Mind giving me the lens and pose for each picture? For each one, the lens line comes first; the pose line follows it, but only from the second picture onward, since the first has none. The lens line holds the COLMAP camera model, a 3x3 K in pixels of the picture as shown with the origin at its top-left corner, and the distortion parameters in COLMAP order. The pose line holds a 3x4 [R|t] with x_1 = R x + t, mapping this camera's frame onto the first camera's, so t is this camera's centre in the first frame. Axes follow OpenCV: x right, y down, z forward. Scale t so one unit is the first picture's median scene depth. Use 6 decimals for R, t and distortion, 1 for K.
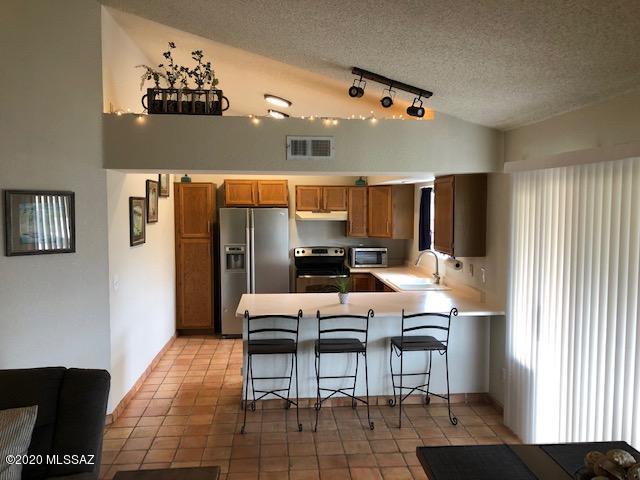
lens RADIAL K [[518.4, 0, 320.0], [0, 518.4, 240.0], [0, 0, 1]] dist [0.003854, 0.005956]
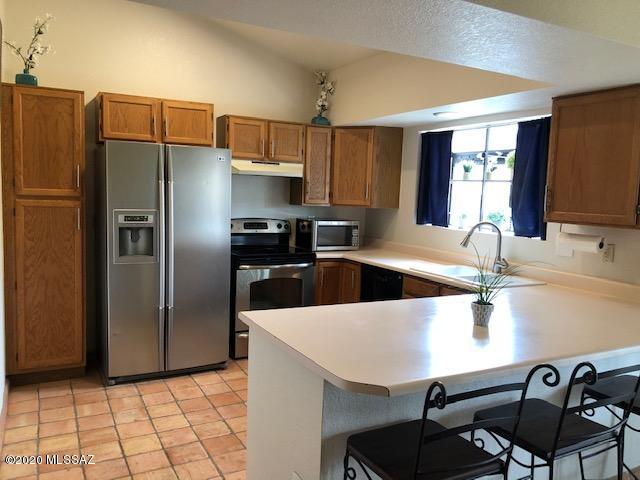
lens RADIAL K [[518.4, 0, 320.0], [0, 518.4, 240.0], [0, 0, 1]] dist [0.003854, 0.005956]
pose [[0.919152, -0.003980, 0.393884, -0.190596], [-0.010347, 0.999360, 0.034244, 0.017963], [-0.393768, -0.035551, 0.918522, 0.406973]]
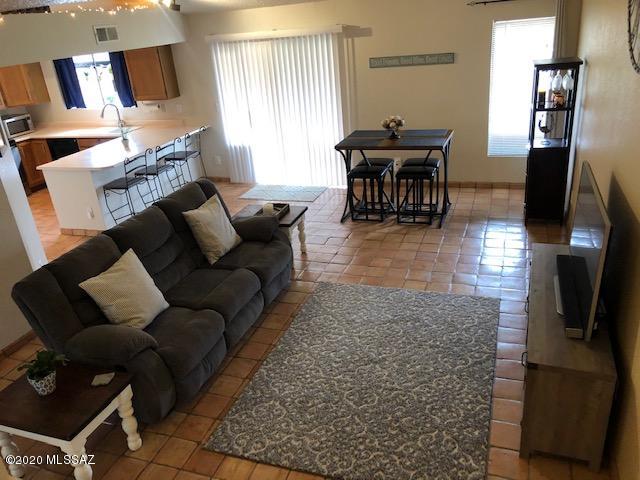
lens RADIAL K [[518.4, 0, 320.0], [0, 518.4, 240.0], [0, 0, 1]] dist [0.003854, 0.005956]
pose [[0.402169, -0.397564, 0.824744, -0.674186], [0.144772, 0.917084, 0.371481, -0.063222], [-0.904047, -0.029998, 0.426378, -0.061923]]
